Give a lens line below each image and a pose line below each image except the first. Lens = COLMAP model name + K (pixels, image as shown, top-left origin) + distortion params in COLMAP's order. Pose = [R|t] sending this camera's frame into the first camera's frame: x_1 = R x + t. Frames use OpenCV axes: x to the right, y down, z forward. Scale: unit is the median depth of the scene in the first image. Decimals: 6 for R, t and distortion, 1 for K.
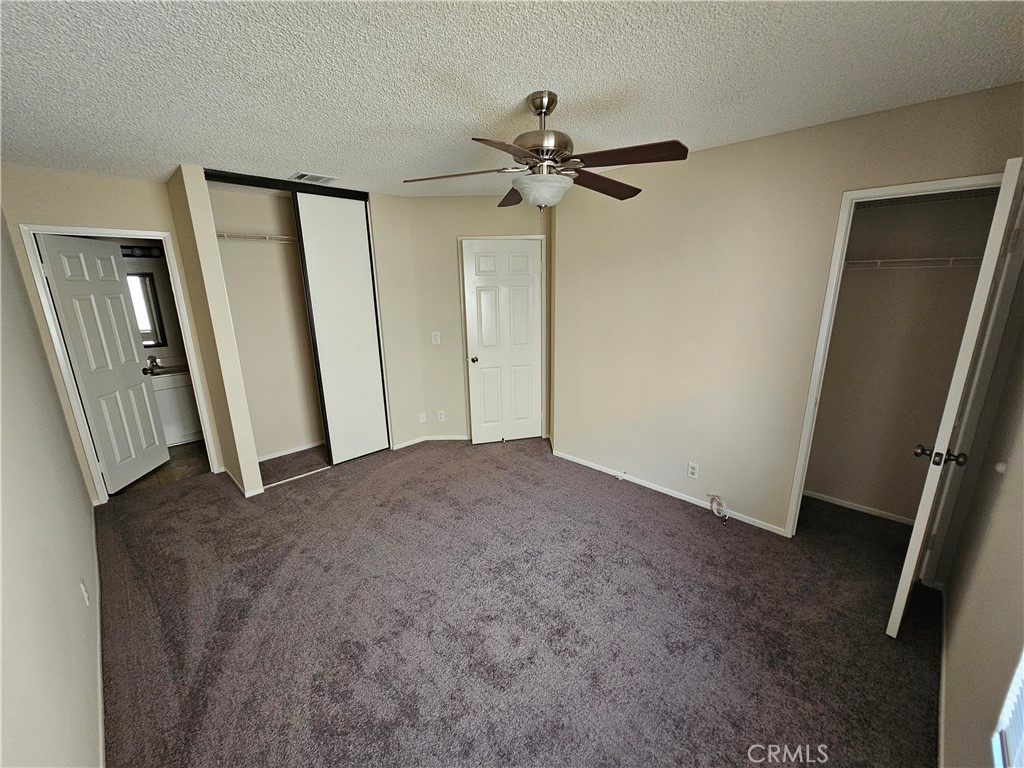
lens RADIAL K [[414.9, 0, 515.3], [0, 414.9, 390.9], [0, 0, 1]] dist [-0.002287, 0.000285]
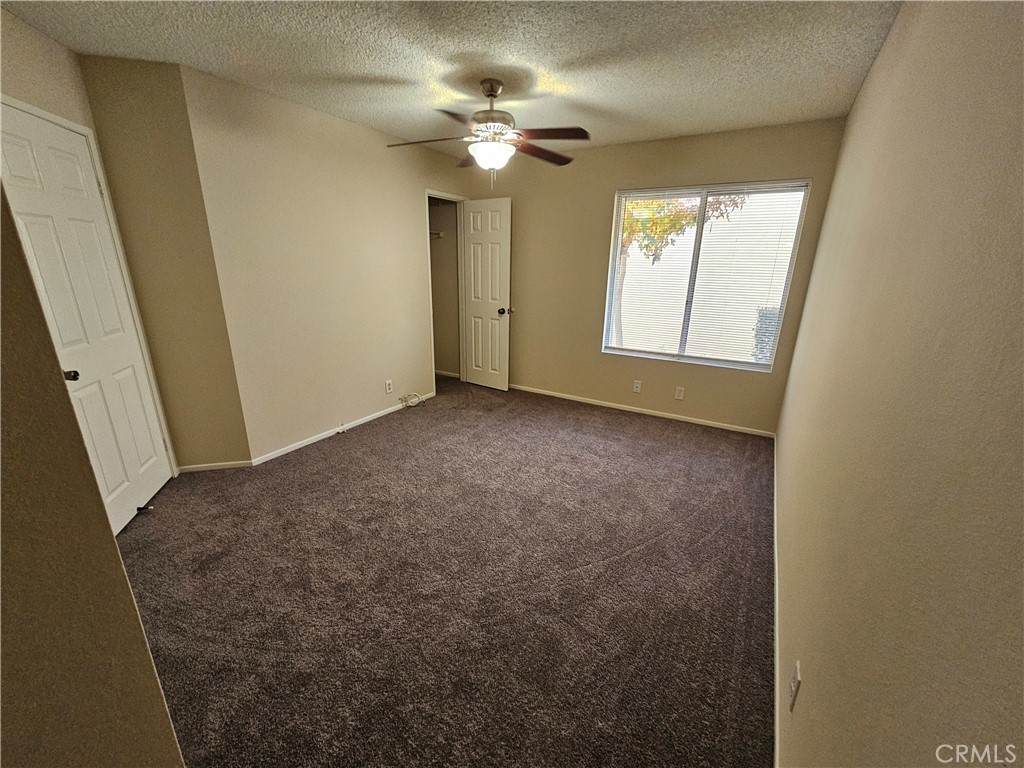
lens RADIAL K [[418.5, 0, 518.1], [0, 418.5, 389.9], [0, 0, 1]] dist [-0.002047, 0.000749]
pose [[-0.251595, -0.281177, 0.926088, -0.893270], [0.225647, 0.913457, 0.338644, -0.150406], [-0.941161, 0.294170, -0.166374, 0.864218]]
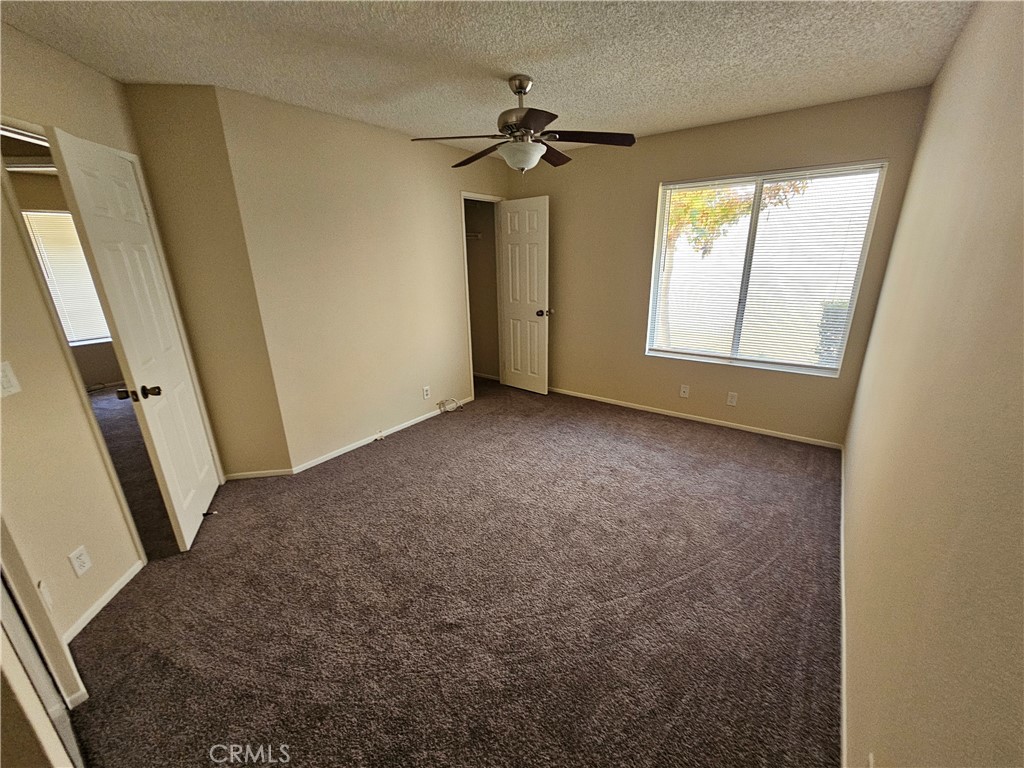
lens RADIAL K [[418.5, 0, 518.1], [0, 418.5, 389.9], [0, 0, 1]] dist [-0.002047, 0.000749]
pose [[-0.150053, -0.290515, 0.945032, -0.854184], [0.264801, 0.909123, 0.321522, -0.159947], [-0.952557, 0.298491, -0.059488, 0.825822]]
